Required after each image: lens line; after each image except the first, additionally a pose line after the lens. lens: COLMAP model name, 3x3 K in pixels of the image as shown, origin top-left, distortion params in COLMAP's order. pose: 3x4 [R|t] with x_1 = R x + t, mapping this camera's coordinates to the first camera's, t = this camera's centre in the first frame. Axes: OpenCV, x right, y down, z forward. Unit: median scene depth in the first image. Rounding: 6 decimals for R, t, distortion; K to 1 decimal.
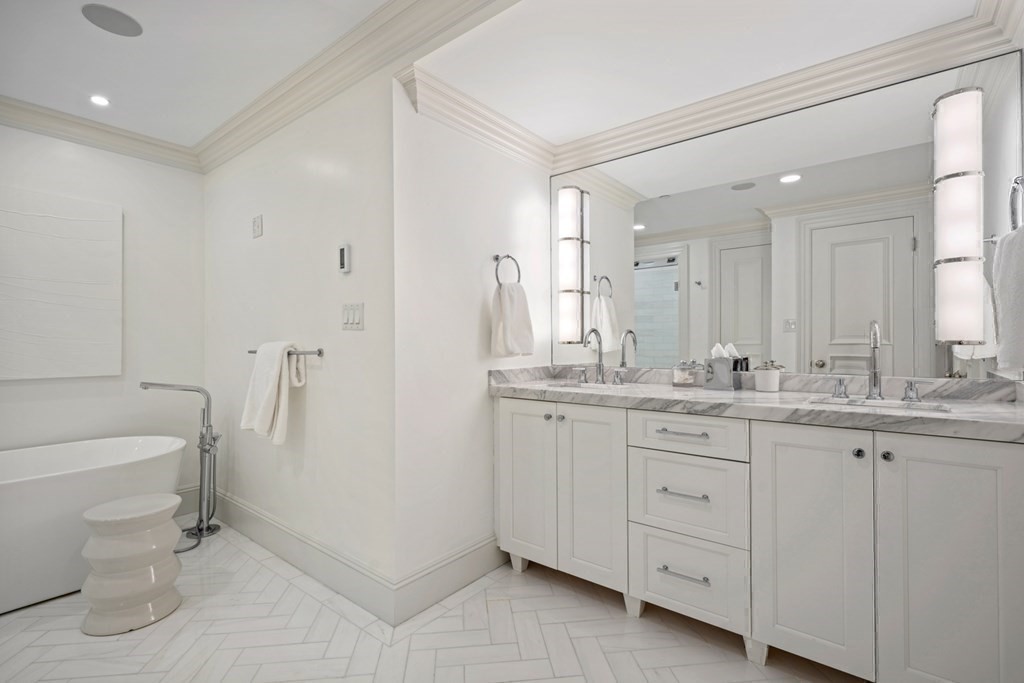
lens RADIAL K [[463.2, 0, 509.2], [0, 463.2, 339.3], [0, 0, 1]] dist [0.001416, -0.000984]
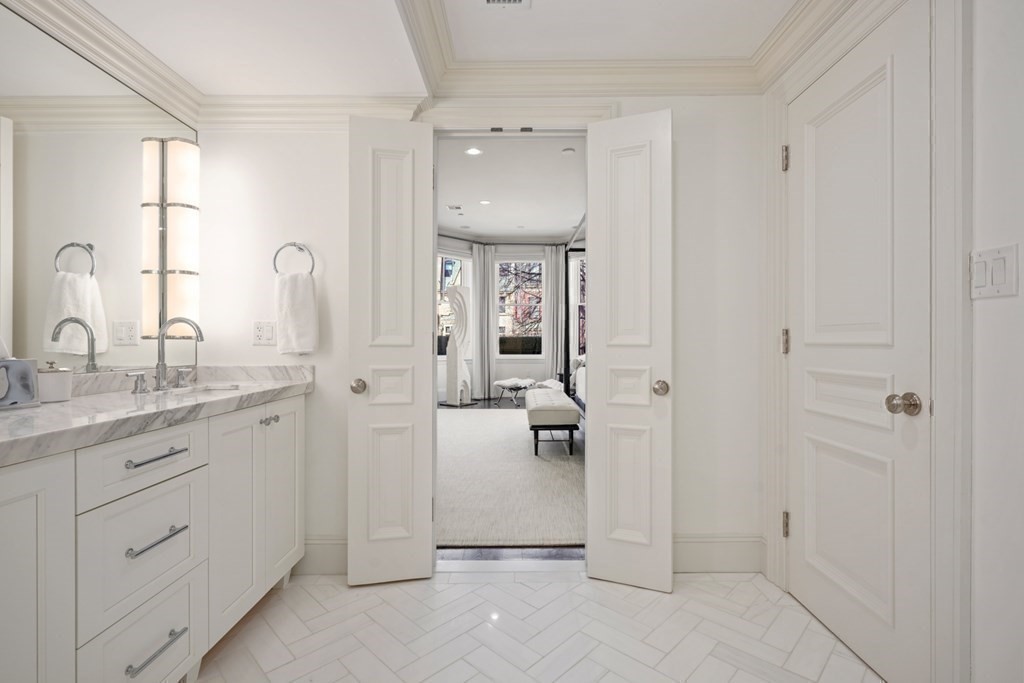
lens RADIAL K [[485.4, 0, 509.1], [0, 485.4, 343.9], [0, 0, 1]] dist [-0.001406, 0.000229]
pose [[-0.619141, 0.005025, 0.785264, -0.518809], [0.002363, 0.999987, -0.004537, 0.026220], [-0.785276, -0.000954, -0.619145, 0.936016]]
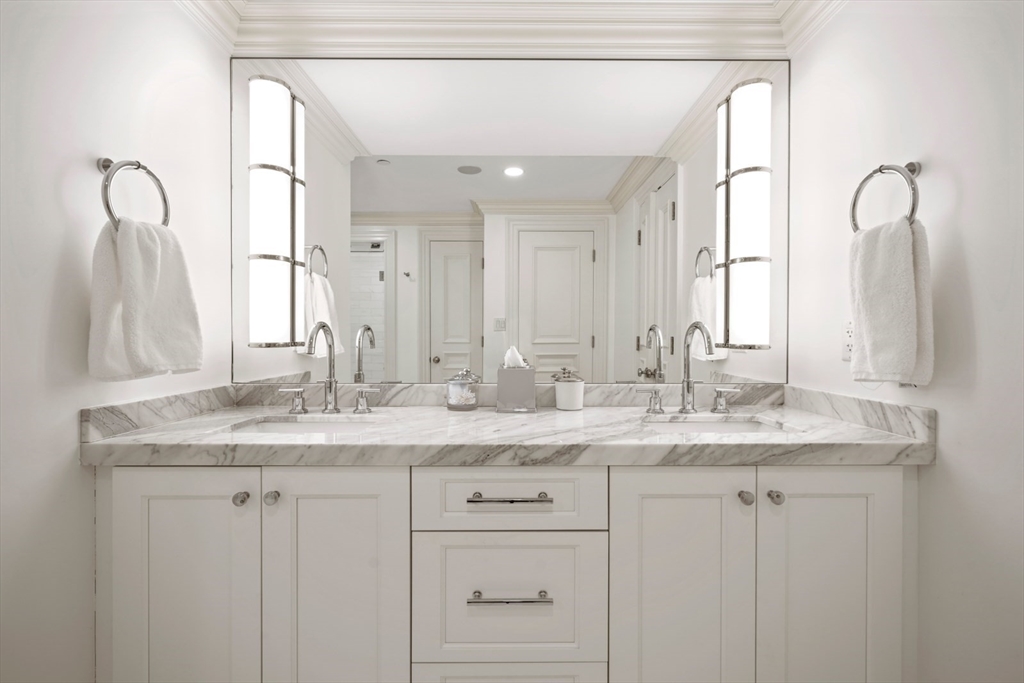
lens RADIAL K [[463.2, 0, 516.1], [0, 463.2, 338.1], [0, 0, 1]] dist [0.001416, -0.000984]
pose [[0.769594, 0.003060, 0.638526, -0.008279], [-0.007891, 0.999958, 0.004719, -0.009664], [-0.638485, -0.008670, 0.769586, 0.475765]]
